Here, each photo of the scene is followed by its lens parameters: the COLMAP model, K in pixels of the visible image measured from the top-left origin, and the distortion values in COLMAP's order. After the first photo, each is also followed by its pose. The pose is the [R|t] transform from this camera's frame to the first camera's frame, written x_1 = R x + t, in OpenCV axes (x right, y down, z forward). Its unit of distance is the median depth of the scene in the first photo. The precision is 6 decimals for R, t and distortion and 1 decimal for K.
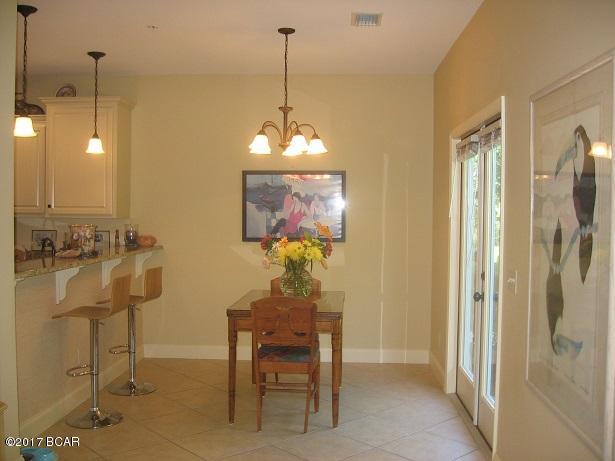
lens RADIAL K [[656.8, 0, 308.5], [0, 656.8, 230.5], [0, 0, 1]] dist [-0.115404, 0.000000]
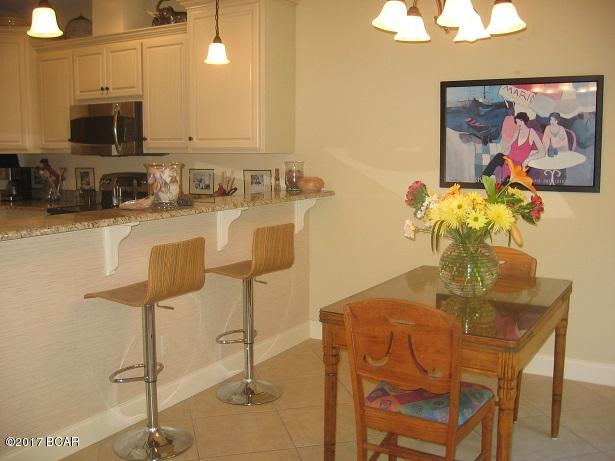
lens RADIAL K [[656.8, 0, 305.9], [0, 656.8, 228.2], [0, 0, 1]] dist [-0.115404, 0.000000]
pose [[0.888823, 0.046841, -0.455850, 0.086843], [-0.004437, 0.995595, 0.093650, -0.003919], [0.458228, -0.081216, 0.885116, 0.336647]]
